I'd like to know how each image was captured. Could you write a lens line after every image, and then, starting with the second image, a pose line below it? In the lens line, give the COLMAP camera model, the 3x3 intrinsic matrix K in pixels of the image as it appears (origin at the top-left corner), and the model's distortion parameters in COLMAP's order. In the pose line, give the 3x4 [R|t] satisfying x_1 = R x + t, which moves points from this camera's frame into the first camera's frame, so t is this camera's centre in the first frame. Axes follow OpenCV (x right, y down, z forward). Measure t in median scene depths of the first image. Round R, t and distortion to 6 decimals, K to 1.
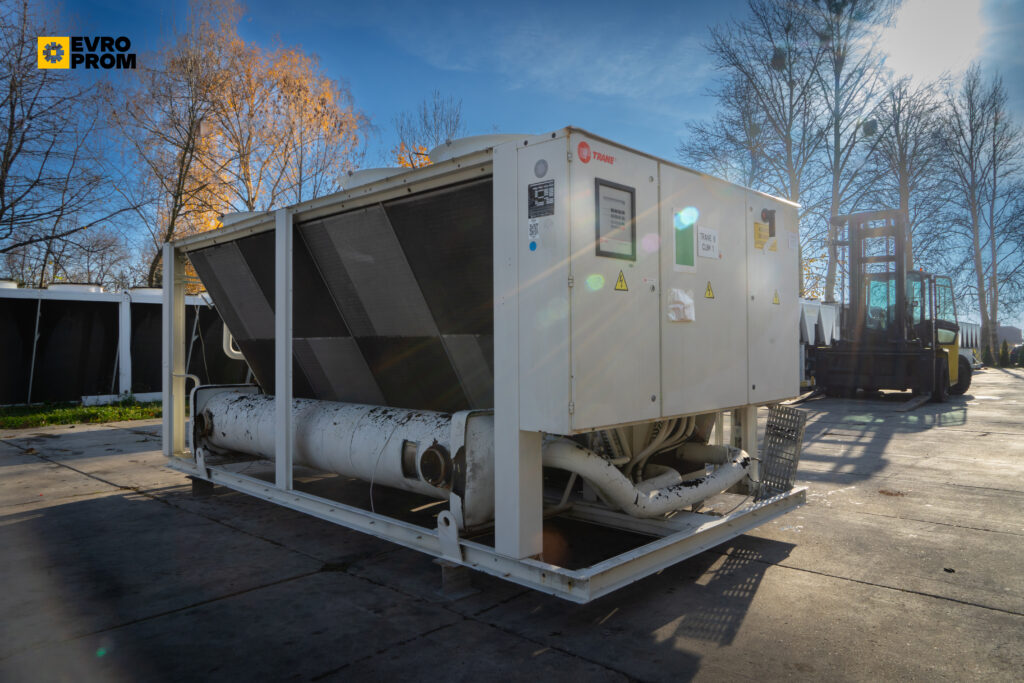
lens RADIAL K [[681.9, 0, 512.0], [0, 681.9, 341.5], [0, 0, 1]] dist [-0.014044, 0.002381]
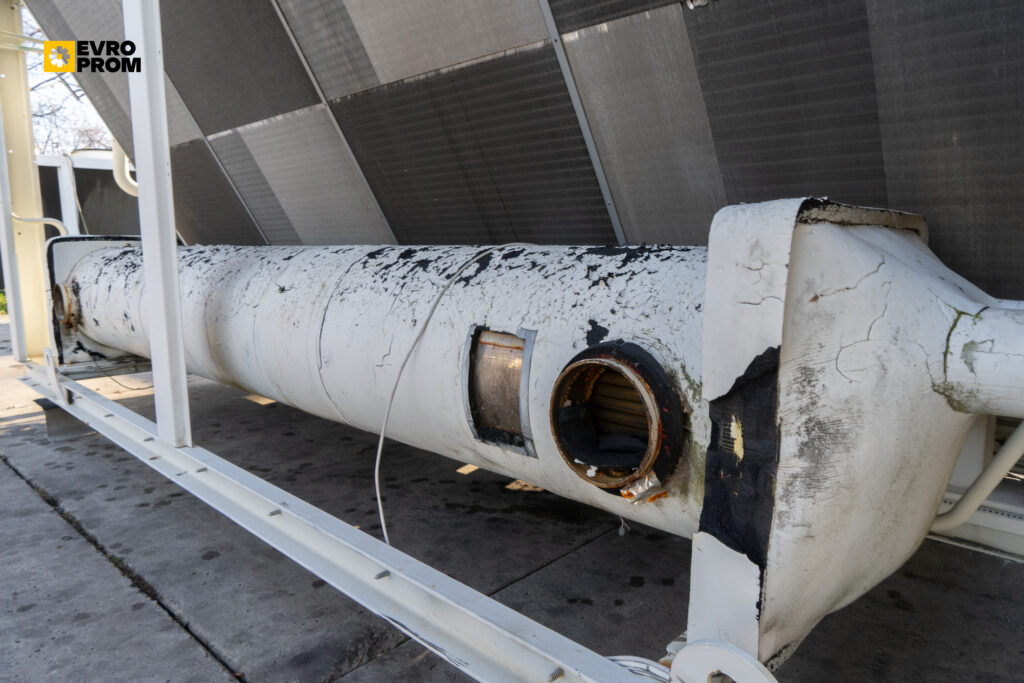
lens RADIAL K [[673.3, 0, 512.0], [0, 673.3, 341.5], [0, 0, 1]] dist [-0.014806, 0.003495]
pose [[0.999996, -0.001266, -0.002519, -0.099465], [0.001634, 0.988353, 0.152170, 0.073269], [0.002297, -0.152173, 0.988351, 0.487321]]
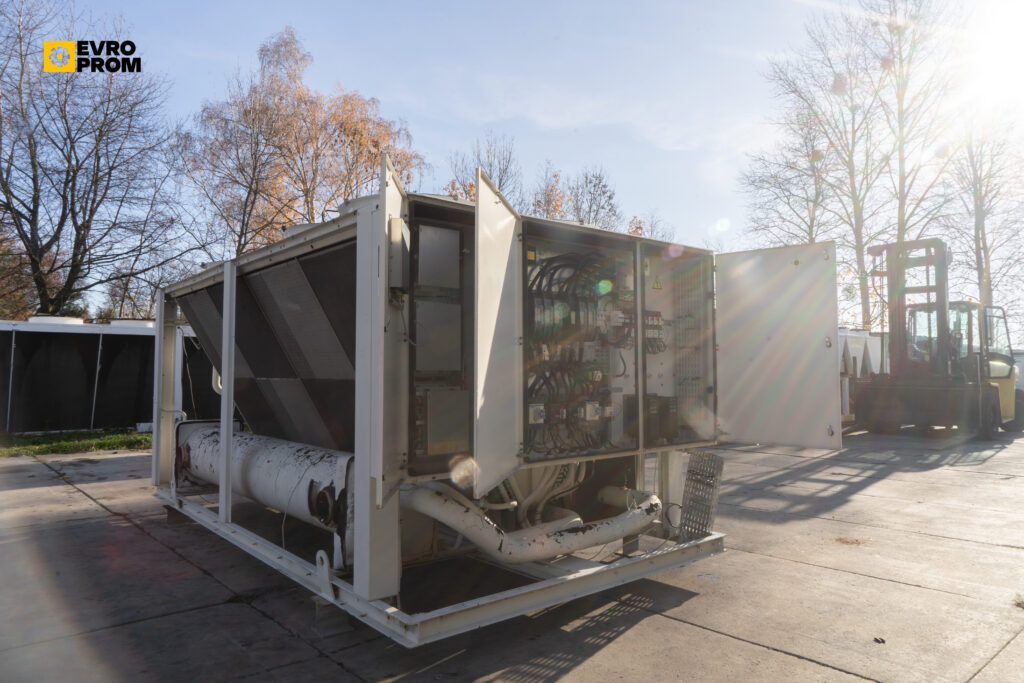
lens RADIAL K [[673.3, 0, 512.0], [0, 673.3, 341.5], [0, 0, 1]] dist [-0.014806, 0.003495]
pose [[0.994463, -0.000899, -0.105084, 0.186218], [-0.003378, 0.999173, -0.040518, -0.020801], [0.105033, 0.040648, 0.993638, -0.011017]]
